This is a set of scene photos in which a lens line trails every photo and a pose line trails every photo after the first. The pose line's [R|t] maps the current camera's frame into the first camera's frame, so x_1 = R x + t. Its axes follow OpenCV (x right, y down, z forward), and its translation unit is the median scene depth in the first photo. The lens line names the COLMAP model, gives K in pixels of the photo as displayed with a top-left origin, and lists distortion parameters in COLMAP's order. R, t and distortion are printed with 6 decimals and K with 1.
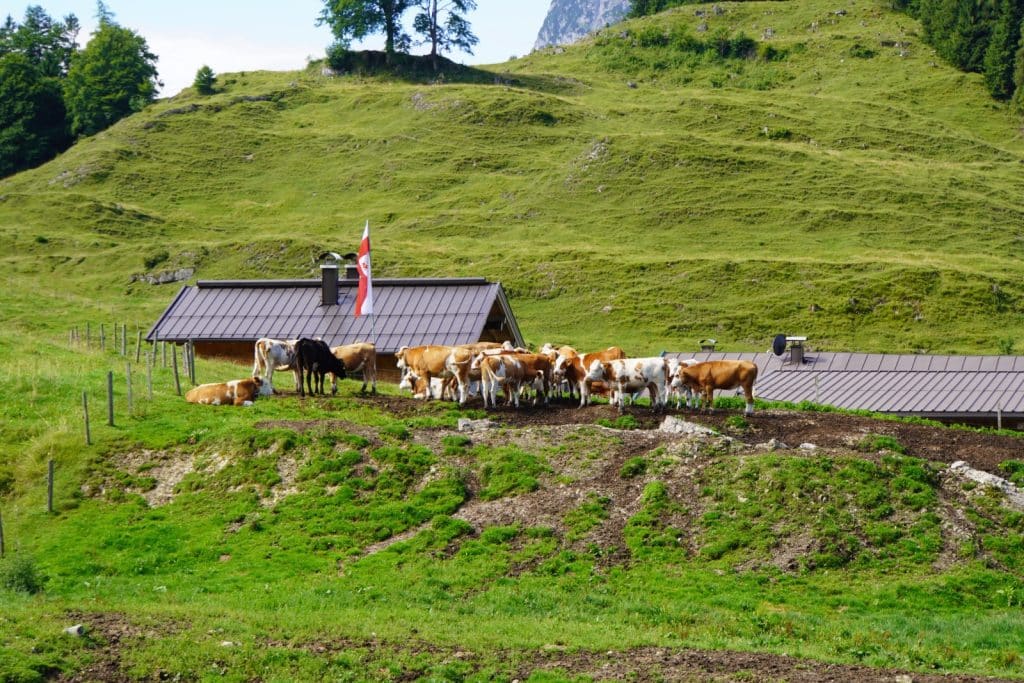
lens RADIAL K [[2428.4, 0, 511.6], [0, 2428.4, 341.7], [0, 0, 1]] dist [0.195452, 0.000000]
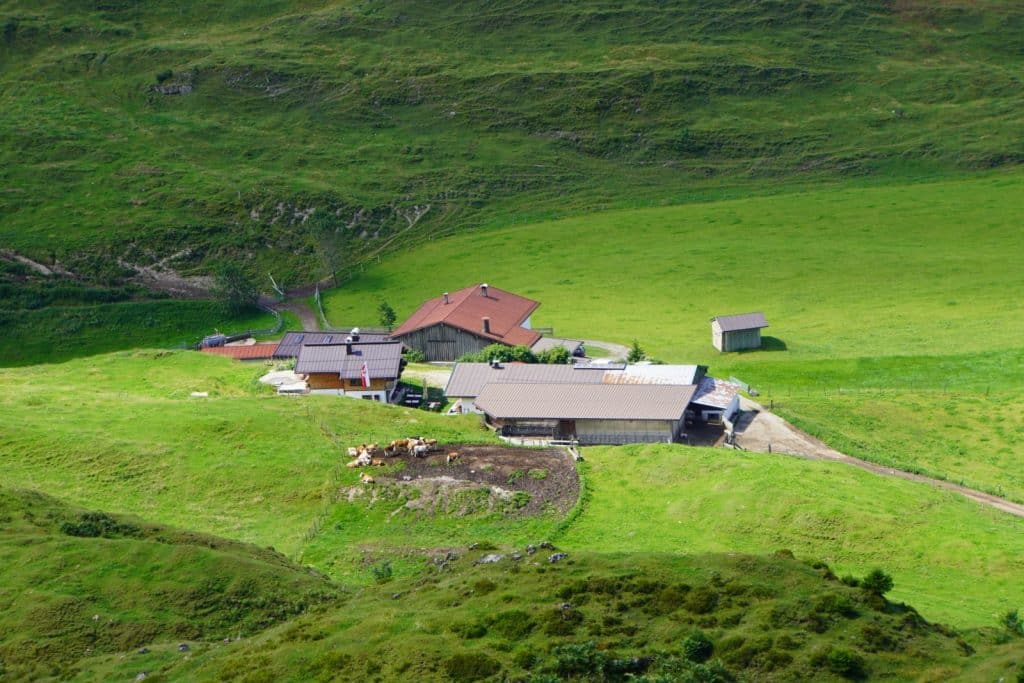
lens RADIAL K [[2428.4, 0, 512.2], [0, 2428.4, 341.3], [0, 0, 1]] dist [0.195452, 0.000000]
pose [[0.997100, -0.064460, 0.040451, 0.002901], [0.054162, 0.974484, 0.217823, -0.218693], [-0.053460, -0.215000, 0.975150, -0.642683]]
